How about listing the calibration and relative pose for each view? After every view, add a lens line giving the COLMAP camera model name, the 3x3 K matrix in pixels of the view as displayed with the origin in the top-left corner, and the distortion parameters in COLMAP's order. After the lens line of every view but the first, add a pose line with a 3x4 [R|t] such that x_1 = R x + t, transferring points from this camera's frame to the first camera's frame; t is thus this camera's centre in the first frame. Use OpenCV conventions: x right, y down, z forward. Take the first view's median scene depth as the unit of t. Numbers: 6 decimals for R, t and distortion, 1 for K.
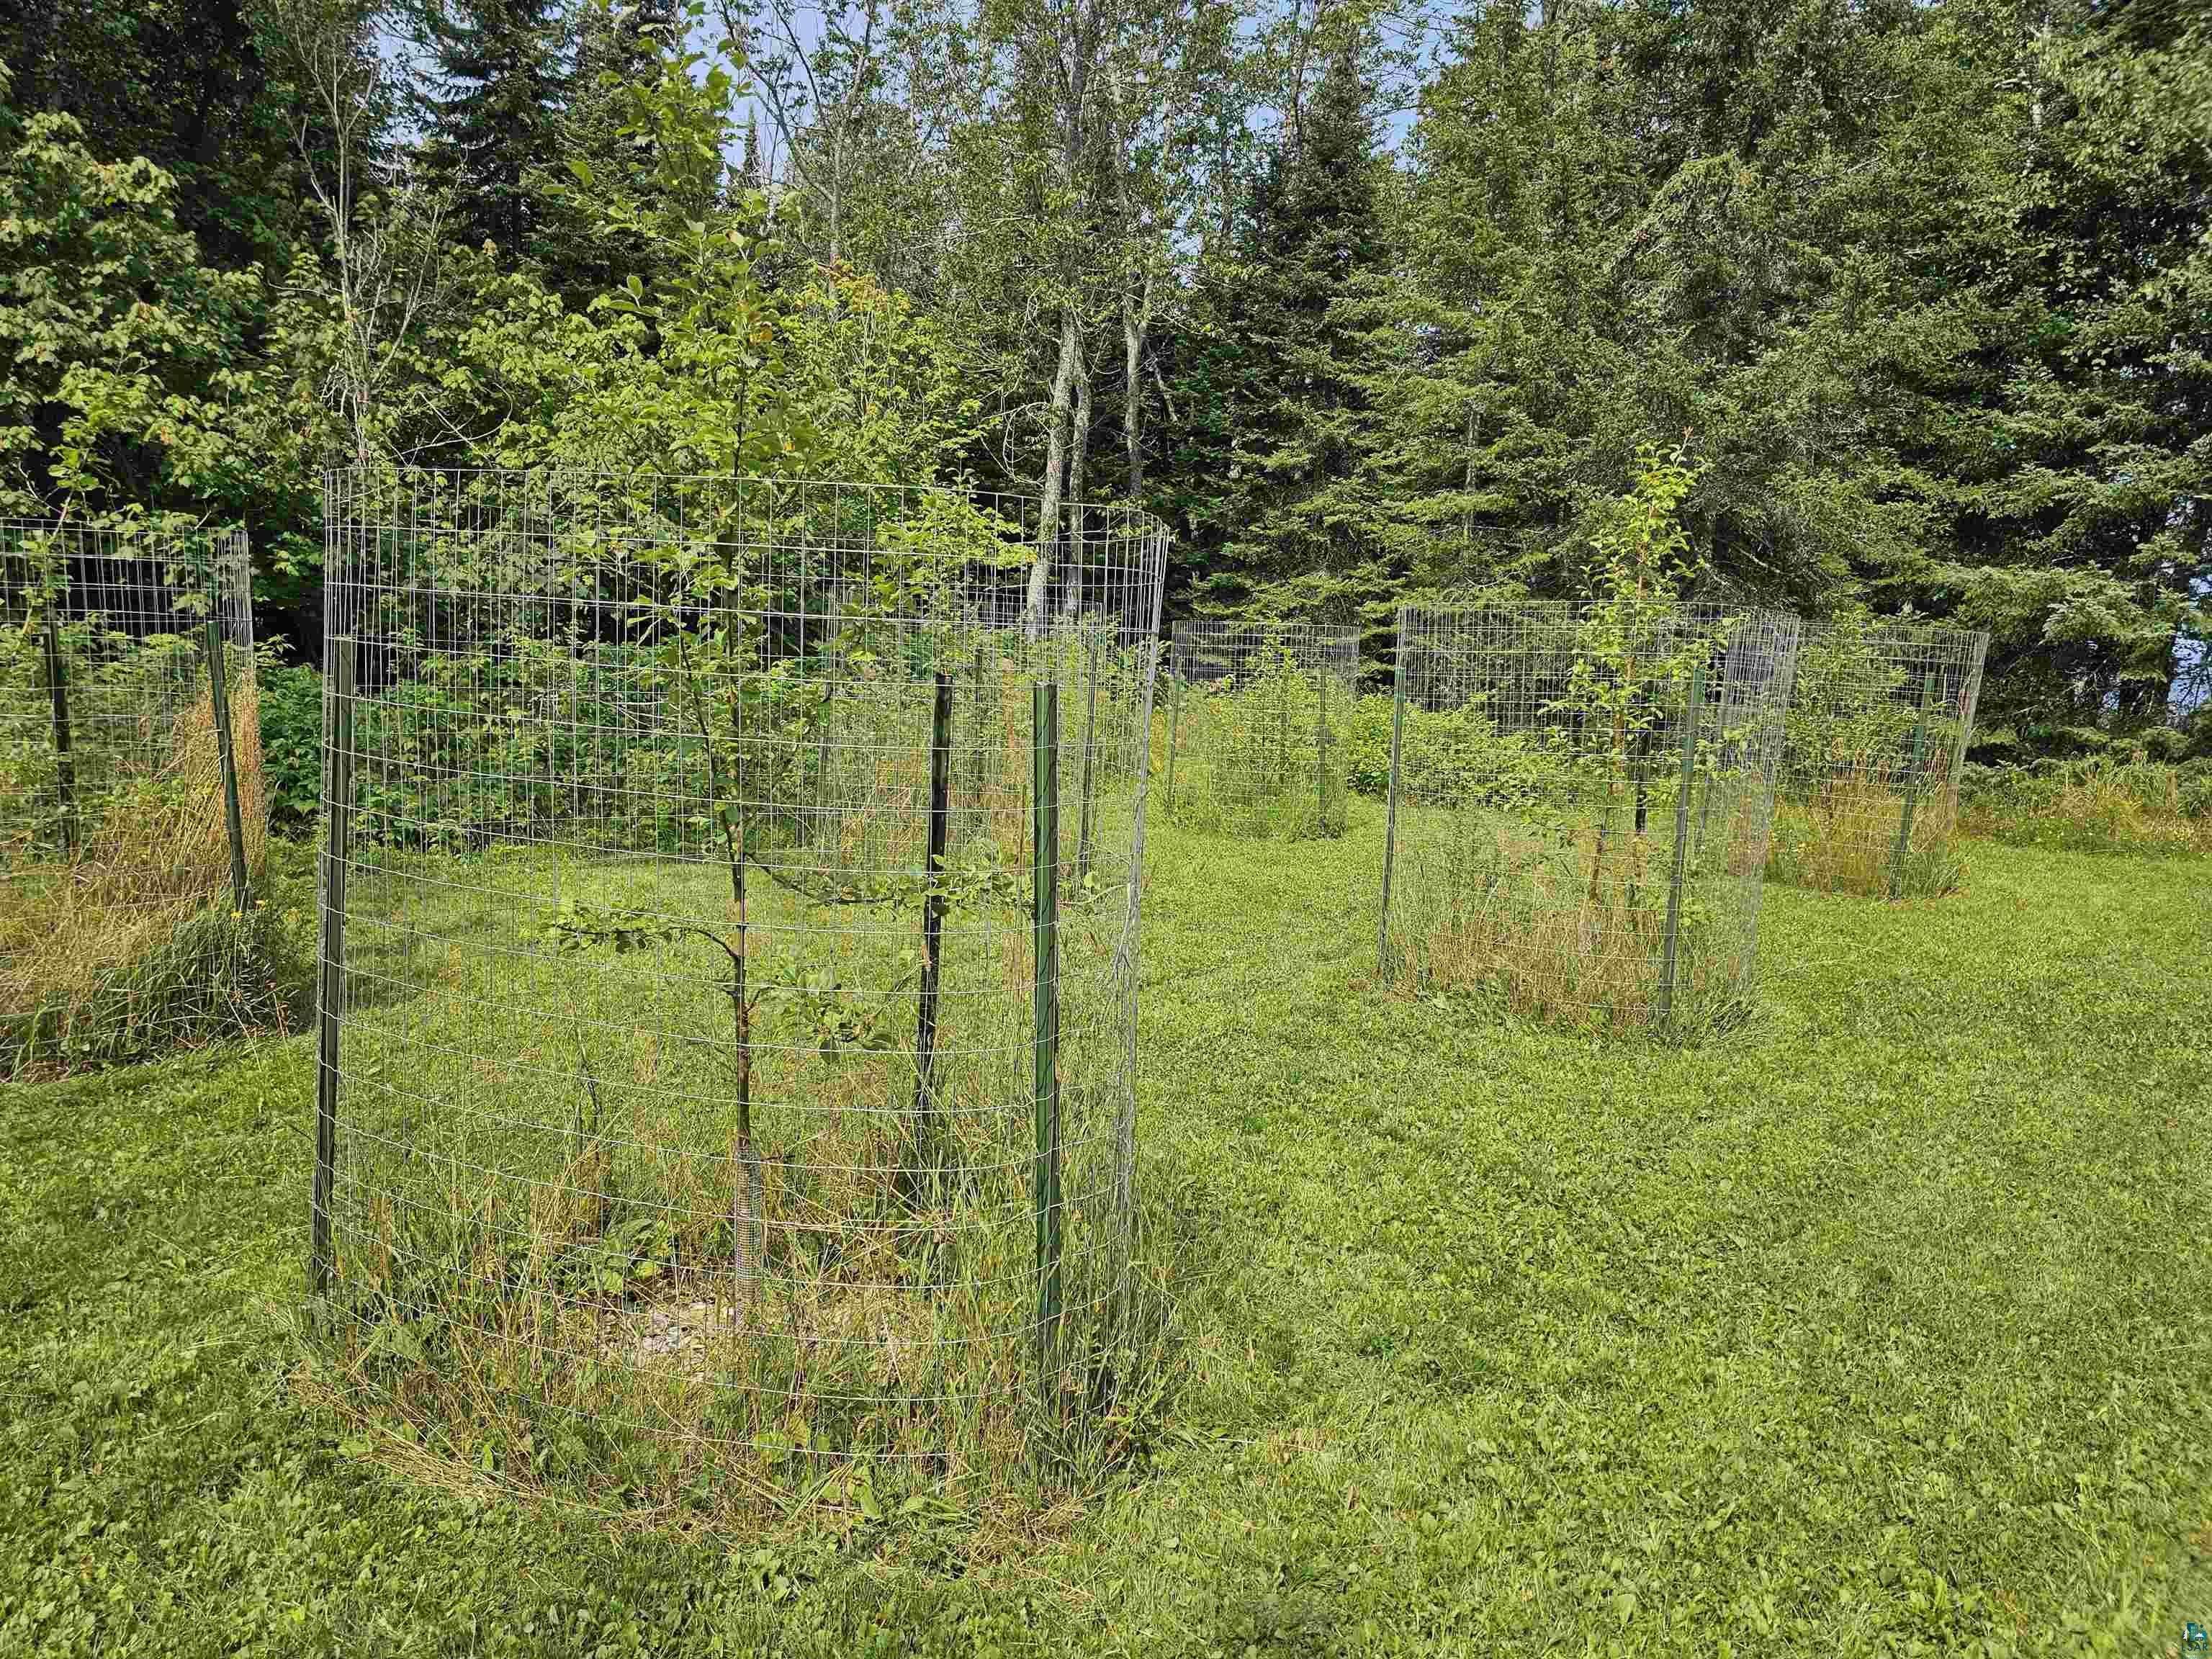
lens RADIAL K [[1527.6, 0, 1109.1], [0, 1527.6, 832.9], [0, 0, 1]] dist [0.038554, -0.023033]
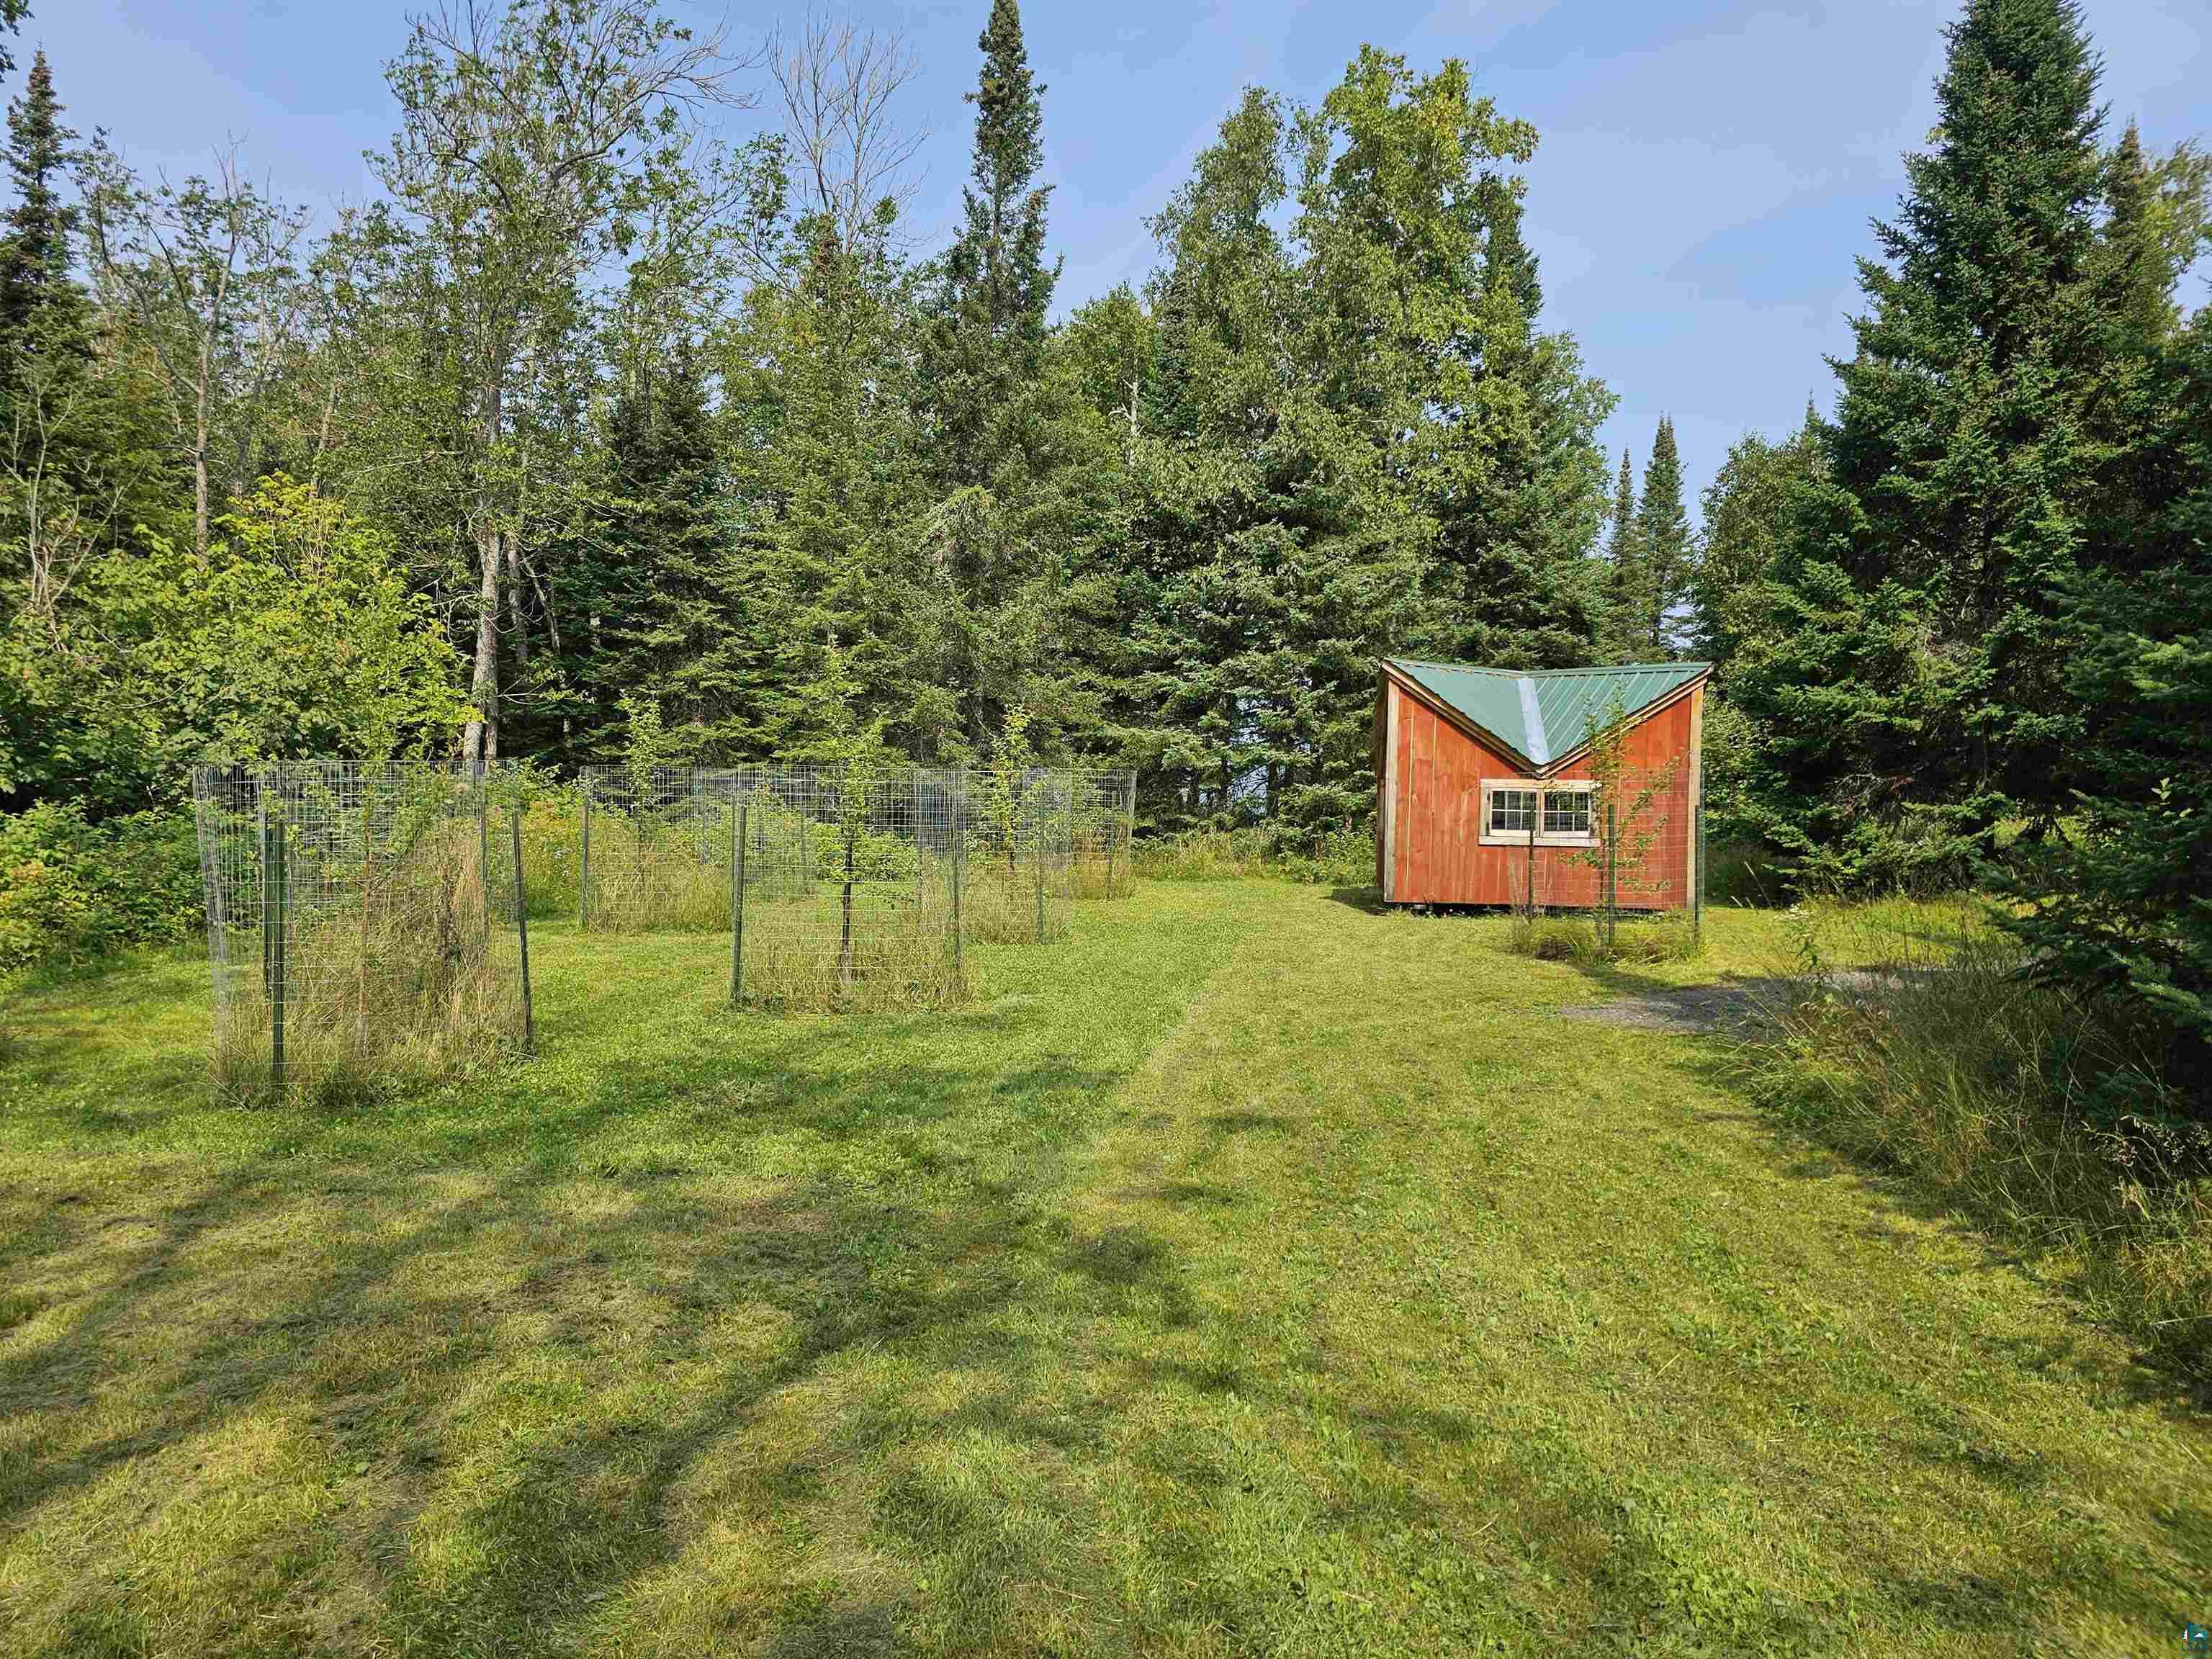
lens RADIAL K [[1527.6, 0, 1105.4], [0, 1527.6, 824.0], [0, 0, 1]] dist [0.038554, -0.023033]
pose [[0.880062, -0.046392, 0.472587, -0.277356], [0.083778, 0.994774, -0.058360, 0.036012], [-0.467410, 0.090952, 0.879350, -0.490856]]
